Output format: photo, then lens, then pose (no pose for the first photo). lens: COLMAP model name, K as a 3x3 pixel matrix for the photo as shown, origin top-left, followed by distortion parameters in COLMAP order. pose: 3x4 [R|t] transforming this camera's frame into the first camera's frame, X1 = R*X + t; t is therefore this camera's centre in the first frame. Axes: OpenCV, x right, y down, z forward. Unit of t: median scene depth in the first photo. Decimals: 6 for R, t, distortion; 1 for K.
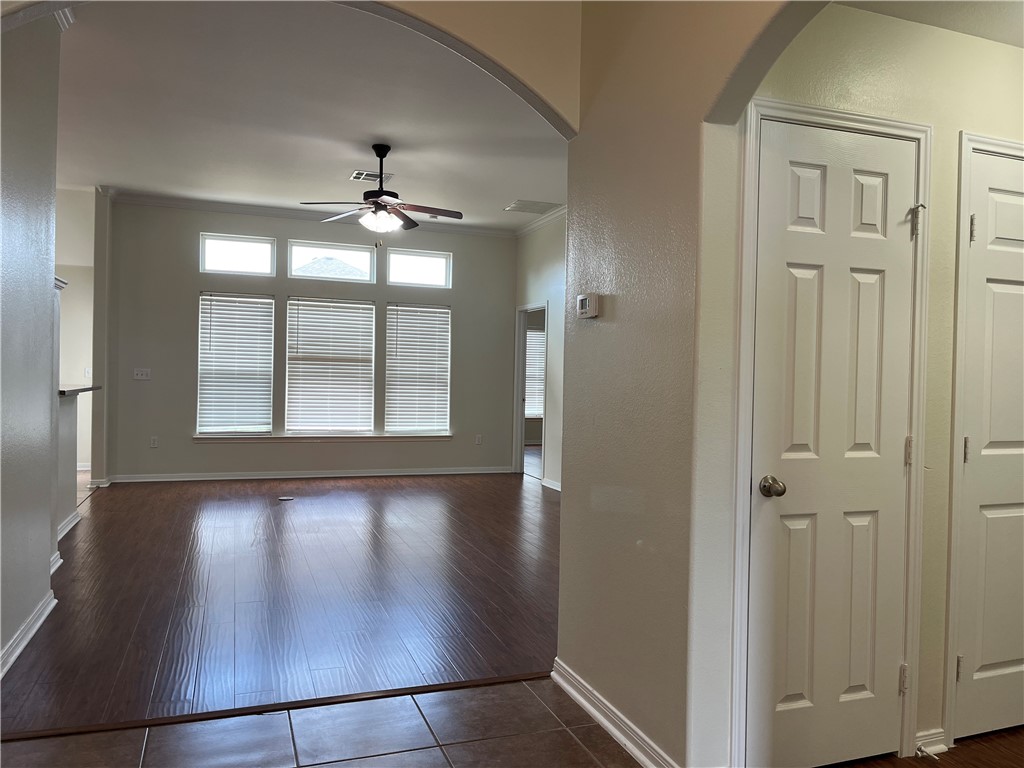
lens RADIAL K [[780.0, 0, 517.9], [0, 780.0, 389.6], [0, 0, 1]] dist [0.042684, -0.055463]
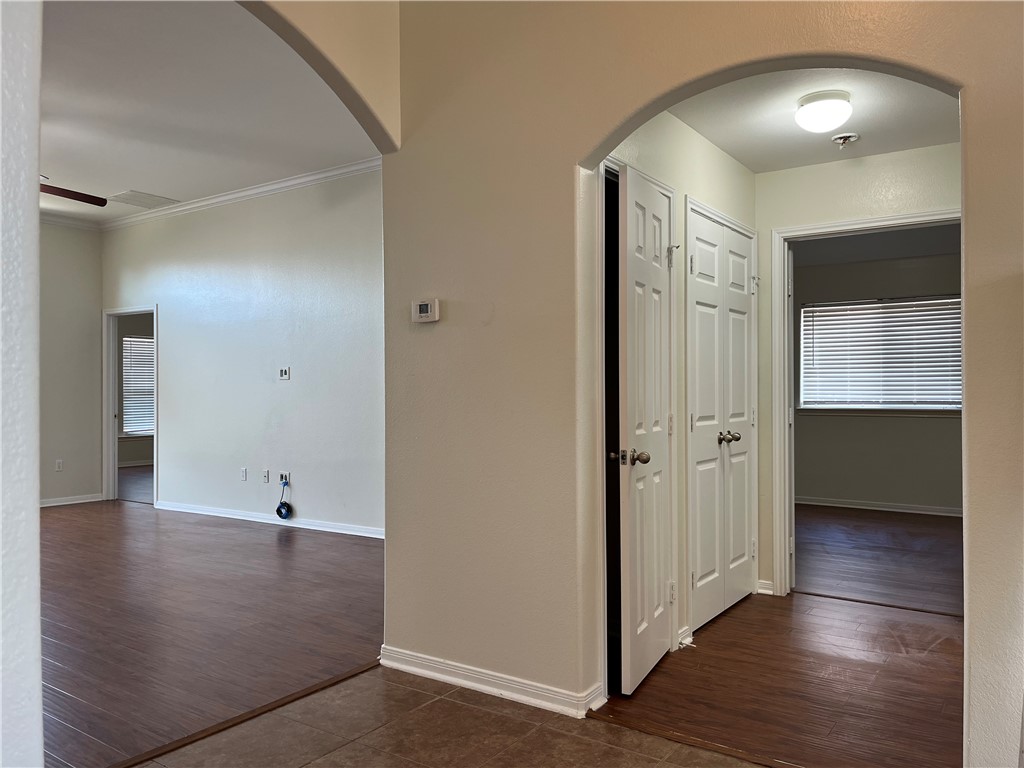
lens RADIAL K [[780.0, 0, 519.2], [0, 780.0, 392.3], [0, 0, 1]] dist [0.042684, -0.055463]
pose [[0.814361, -0.025272, 0.579808, -0.155088], [0.033172, 0.999445, -0.003029, 0.005291], [-0.579410, 0.021700, 0.814747, 0.013708]]
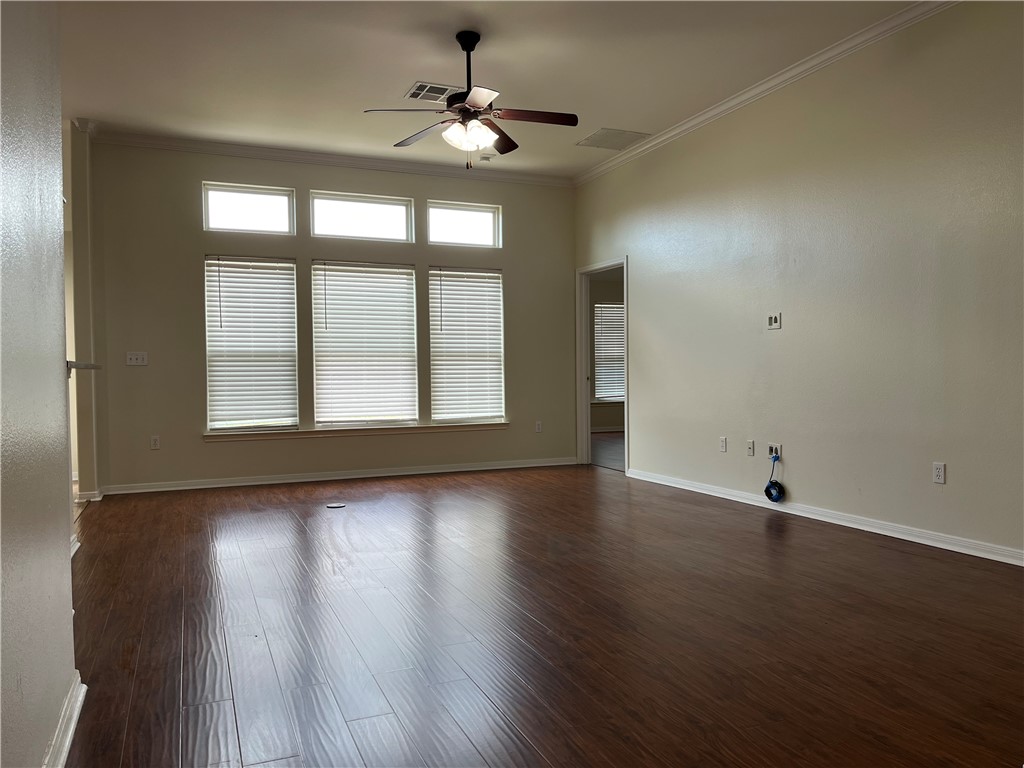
lens RADIAL K [[780.0, 0, 516.6], [0, 780.0, 390.2], [0, 0, 1]] dist [0.042684, -0.055463]
pose [[0.998111, -0.035505, 0.050147, -0.130663], [0.035221, 0.999358, 0.006537, 0.020715], [-0.050347, -0.004759, 0.998720, 0.176486]]
